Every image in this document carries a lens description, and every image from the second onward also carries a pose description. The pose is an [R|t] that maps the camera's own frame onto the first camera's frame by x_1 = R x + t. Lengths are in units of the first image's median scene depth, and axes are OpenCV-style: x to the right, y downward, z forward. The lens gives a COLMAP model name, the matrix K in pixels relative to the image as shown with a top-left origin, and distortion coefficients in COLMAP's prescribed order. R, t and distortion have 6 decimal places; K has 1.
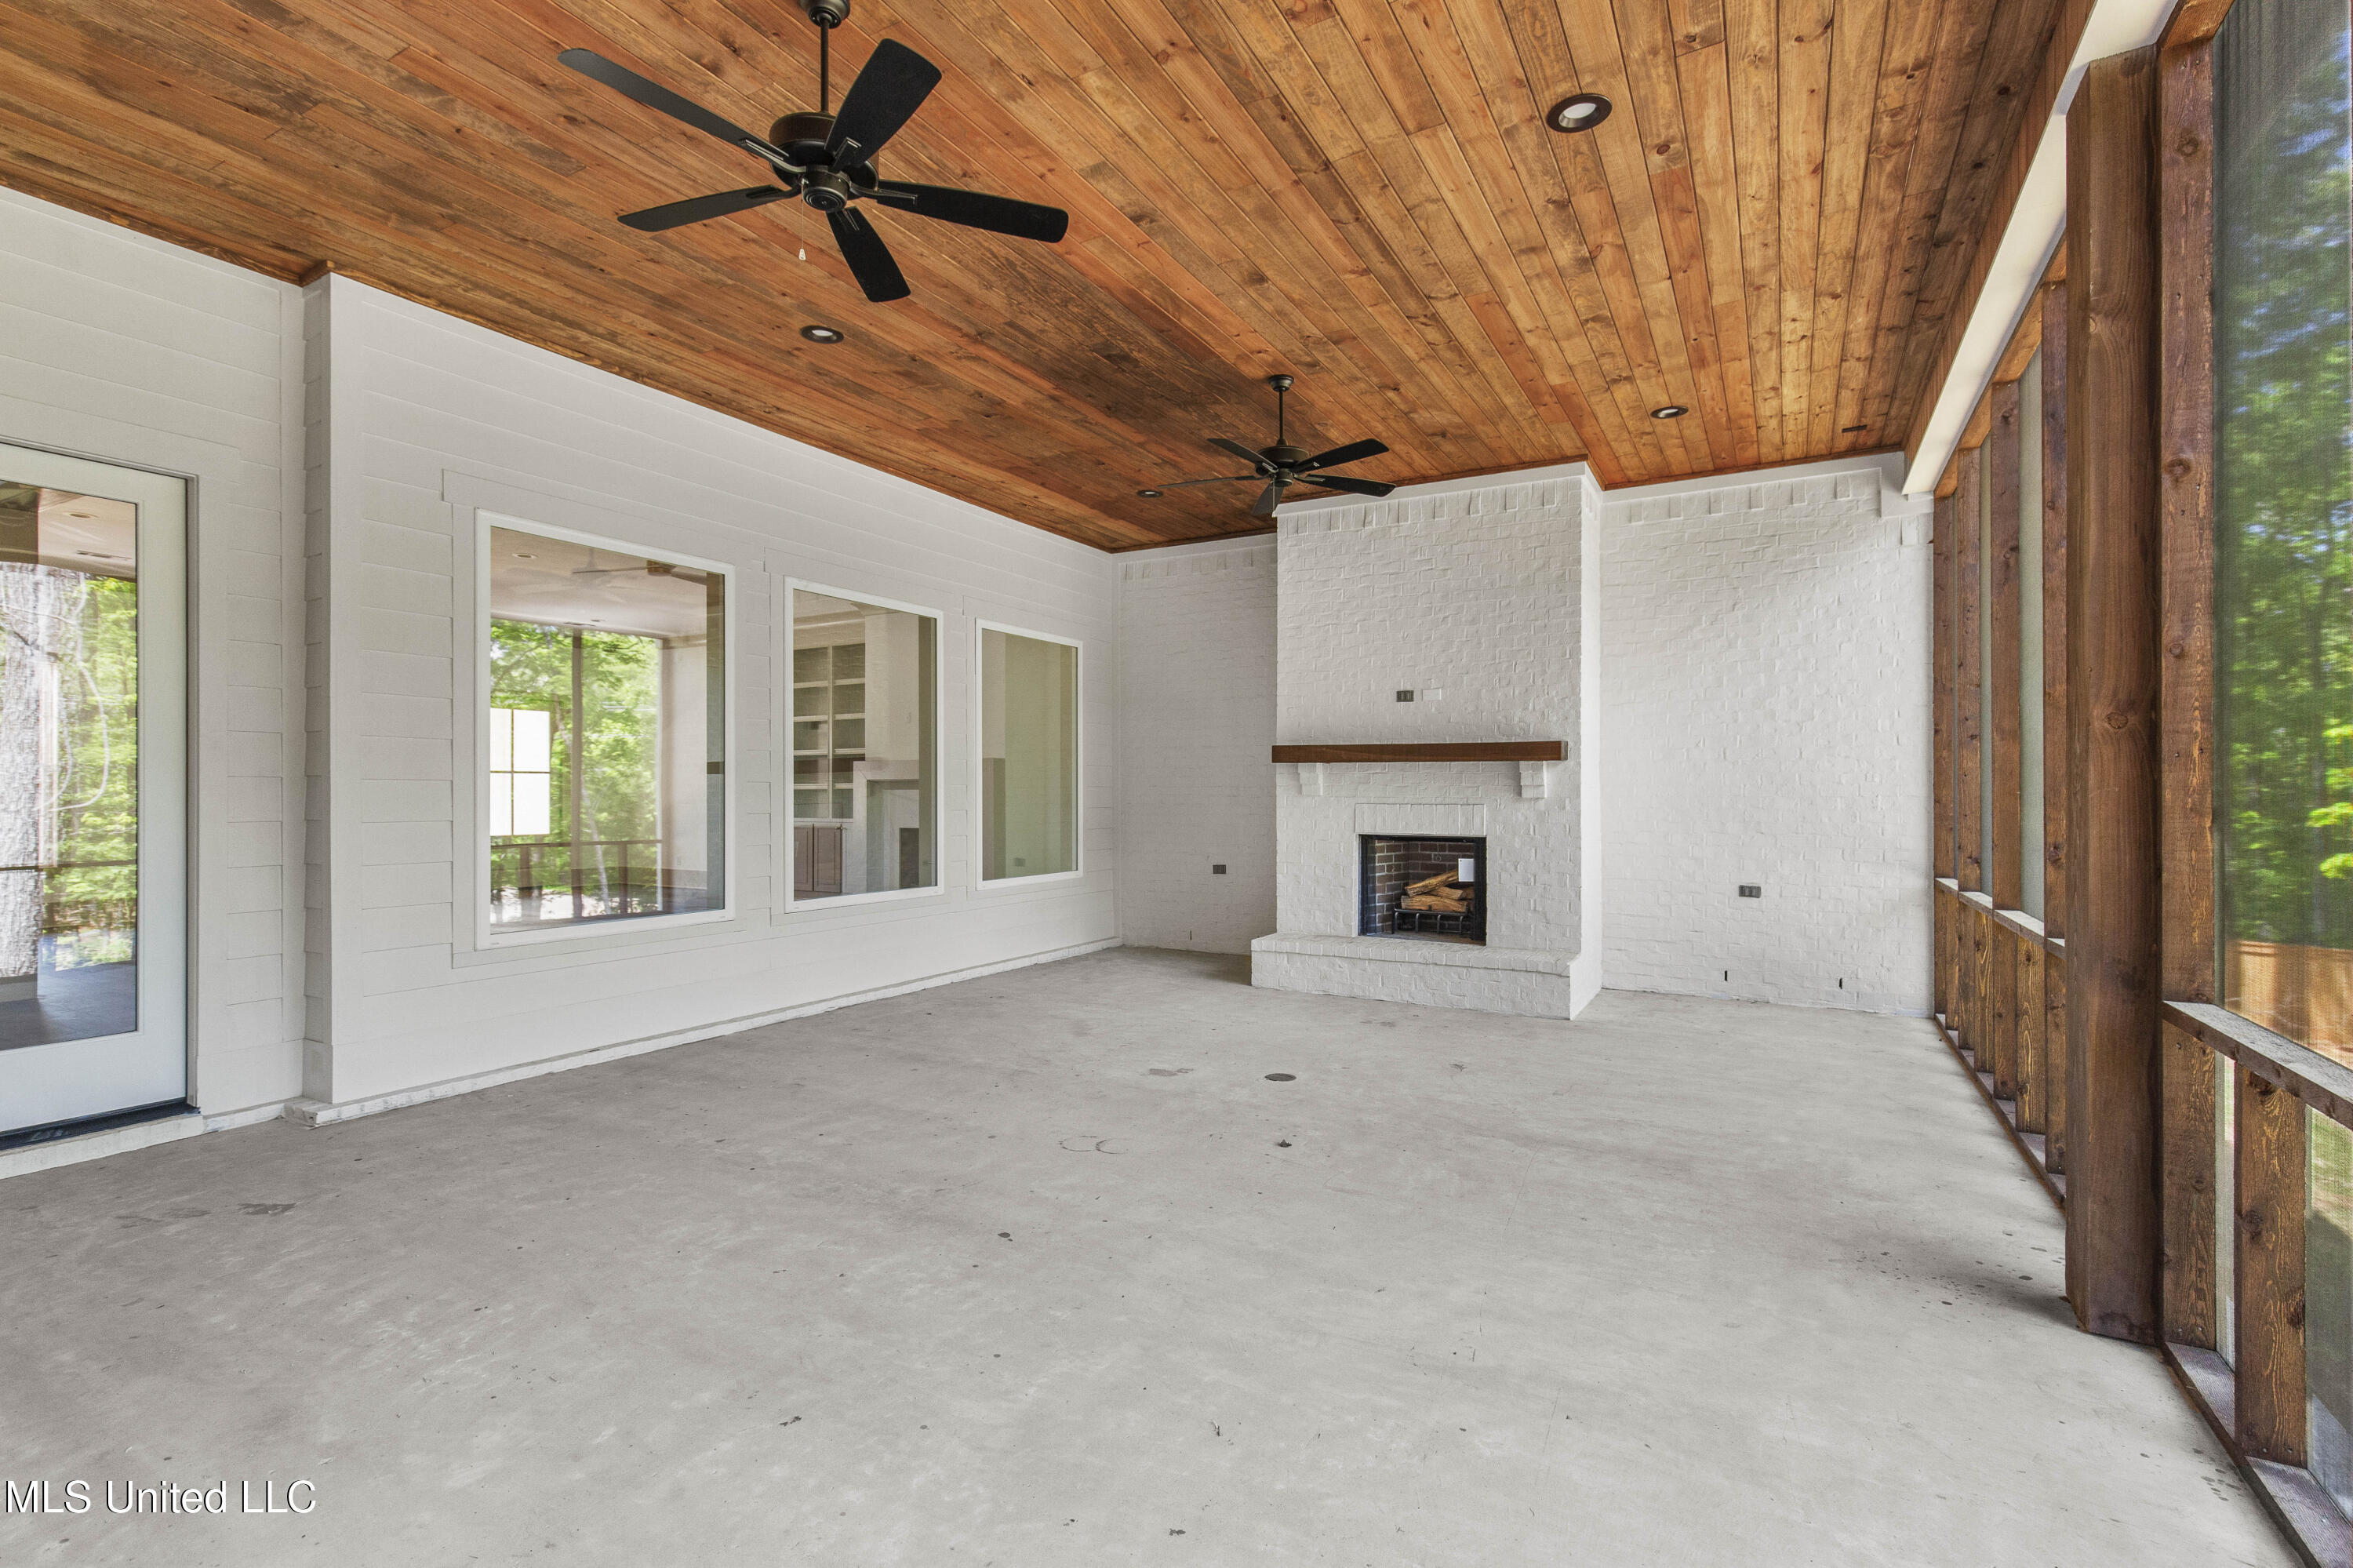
lens RADIAL K [[1074.6, 0, 1176.8], [0, 1074.6, 796.0], [0, 0, 1]] dist [0.006838, 0.000623]
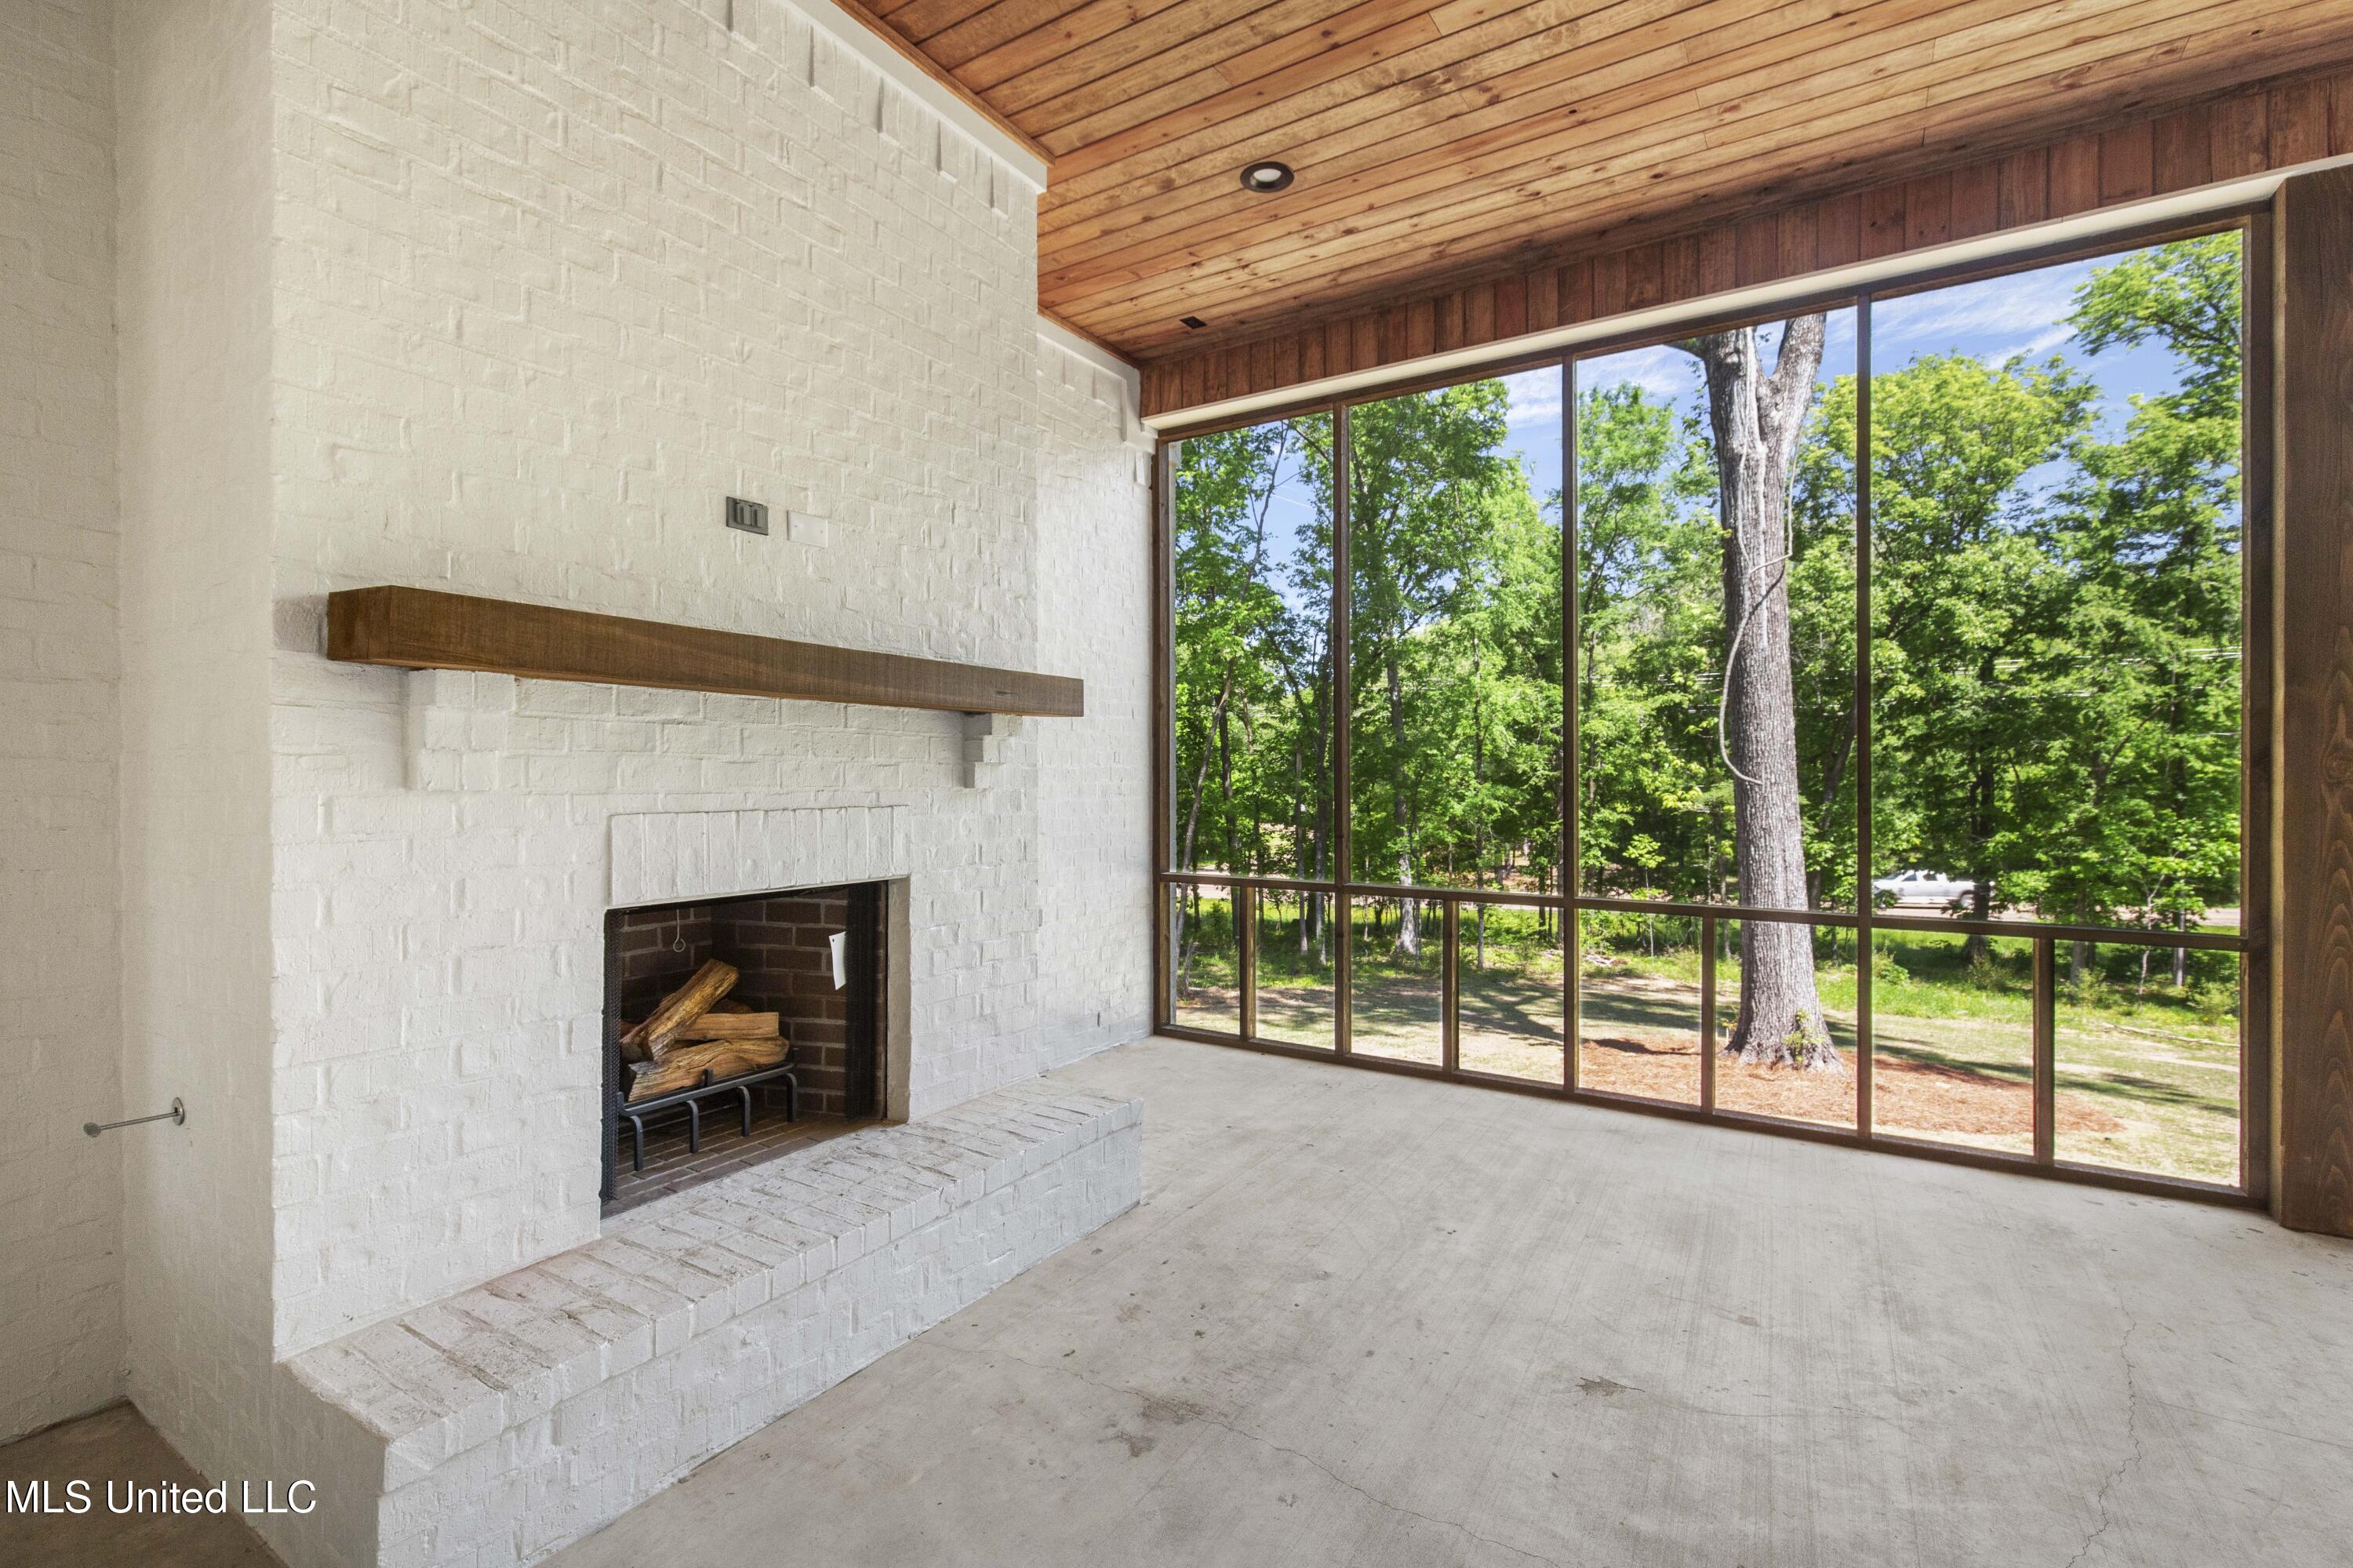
lens RADIAL K [[1068.1, 0, 1171.4], [0, 1068.1, 775.4], [0, 0, 1]] dist [0.002316, 0.000309]
pose [[0.060699, -0.002917, 0.998152, -0.218121], [0.001409, 0.999995, 0.002837, -0.007804], [-0.998155, 0.001235, 0.060703, 1.271804]]
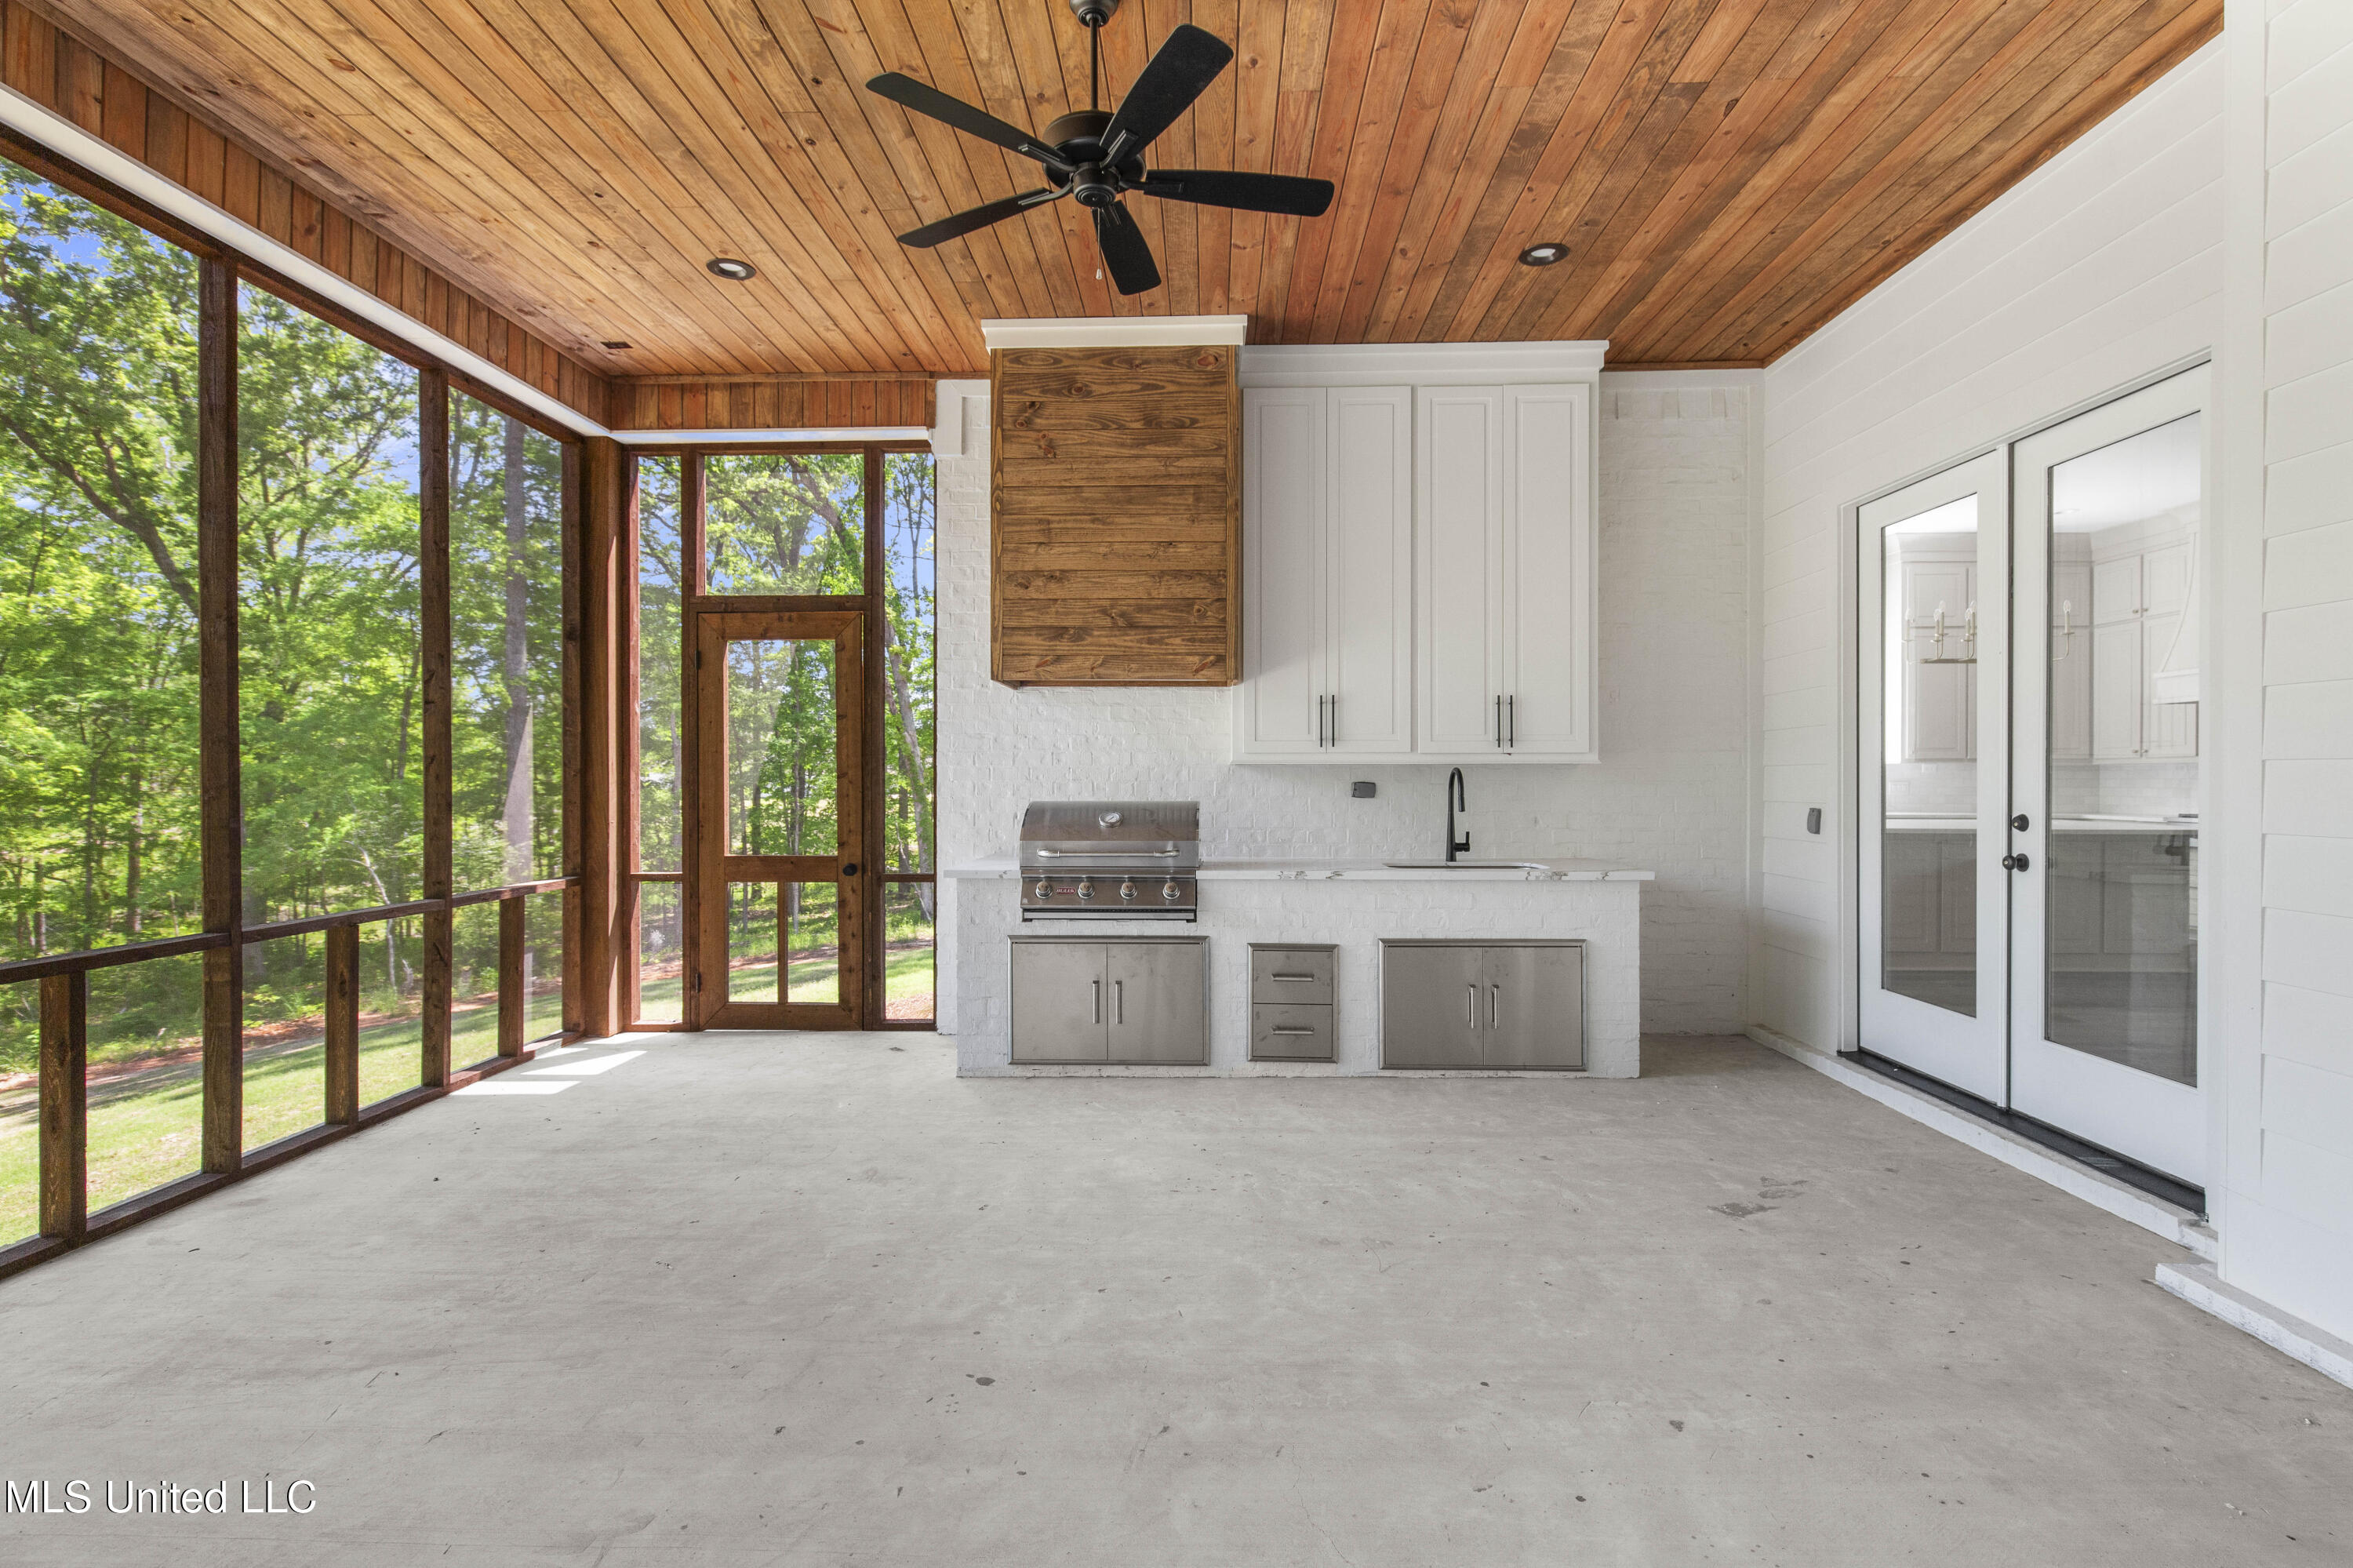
lens RADIAL K [[1094.9, 0, 1167.6], [0, 1094.9, 781.3], [0, 0, 1]] dist [-0.002591, -0.000140]
pose [[-0.892364, 0.002063, -0.451311, 0.044863], [0.000544, 0.999994, 0.003496, -0.005345], [0.451315, 0.002874, -0.892360, 1.161453]]
